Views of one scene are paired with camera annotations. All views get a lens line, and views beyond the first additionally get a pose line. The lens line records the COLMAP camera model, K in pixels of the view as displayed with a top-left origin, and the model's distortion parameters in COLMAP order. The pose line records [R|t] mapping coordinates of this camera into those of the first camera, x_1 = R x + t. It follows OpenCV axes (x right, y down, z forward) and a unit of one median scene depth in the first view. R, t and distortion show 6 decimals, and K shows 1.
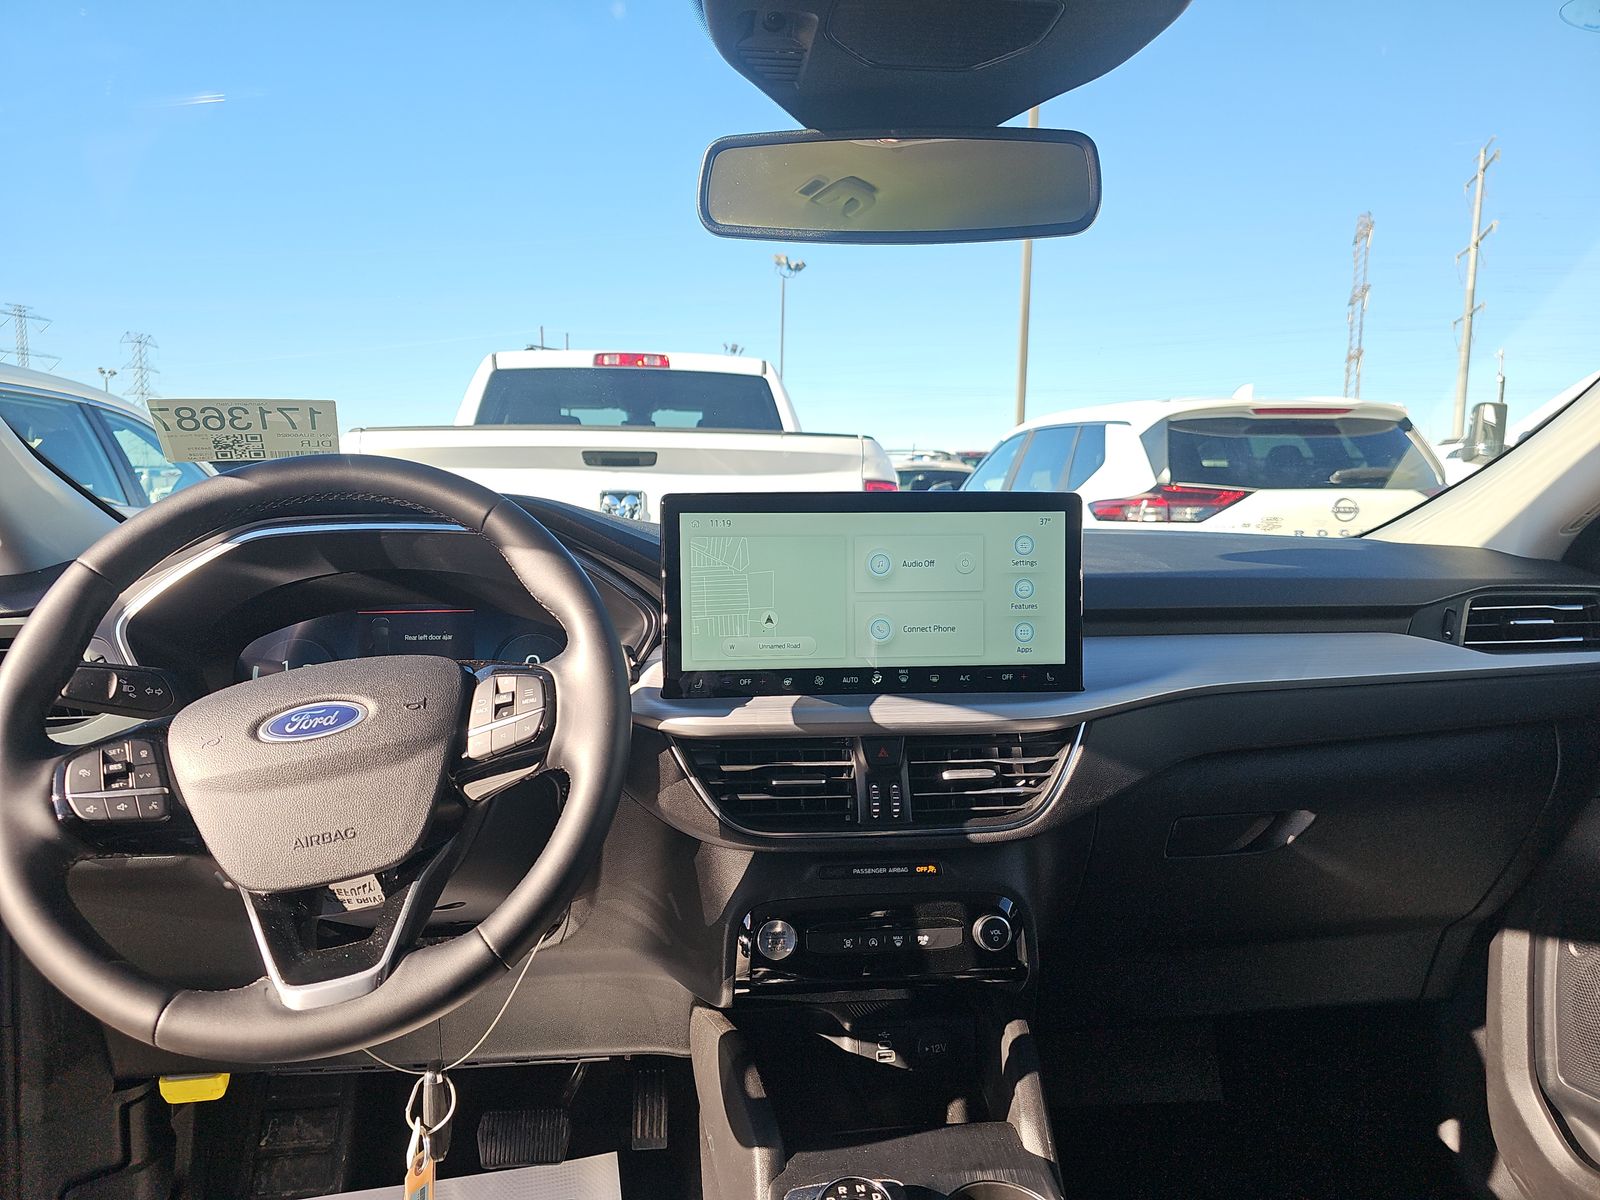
lens RADIAL K [[1053.9, 0, 785.9], [0, 1053.9, 601.9], [0, 0, 1]] dist [0.025712, -0.017070]
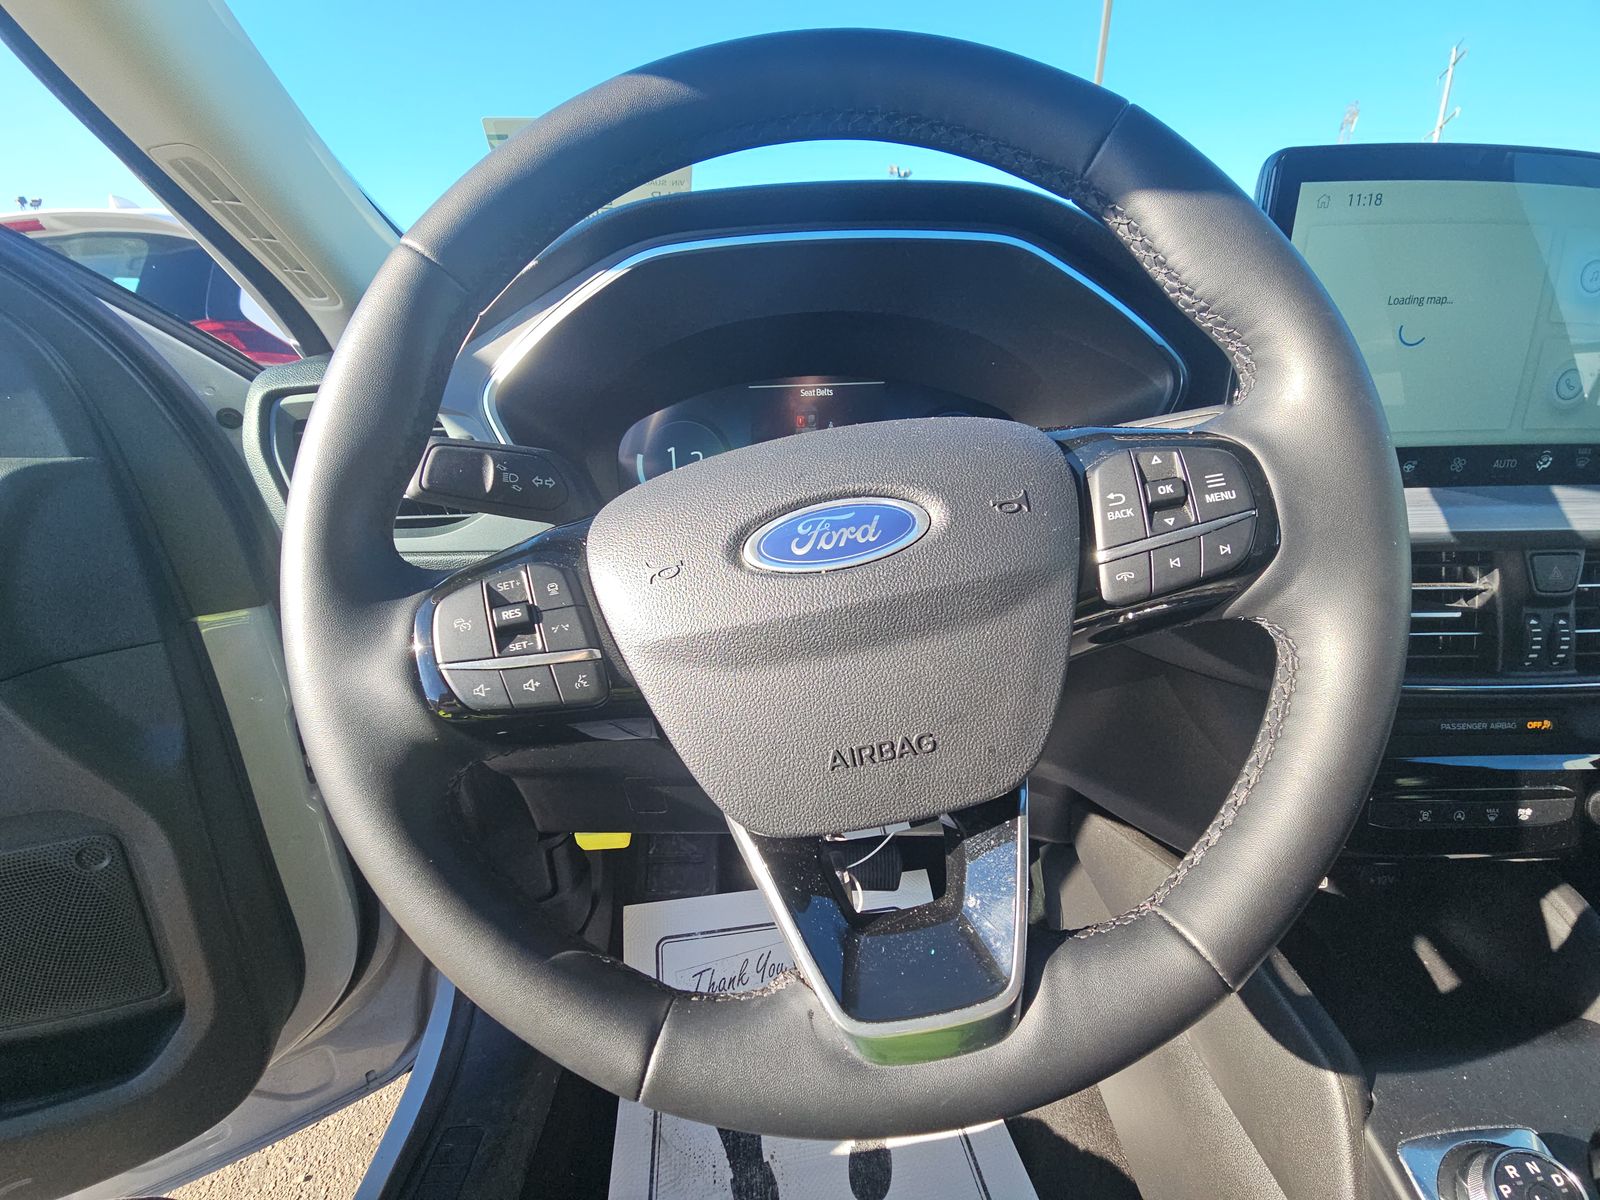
lens RADIAL K [[647.8, 0, 790.2], [0, 647.8, 599.5], [0, 0, 1]] dist [-0.000888, 0.000166]
pose [[0.990503, 0.021762, -0.135755, -0.424793], [0.013473, 0.967279, 0.253356, 0.060603], [0.136826, -0.252779, 0.957800, 0.671968]]
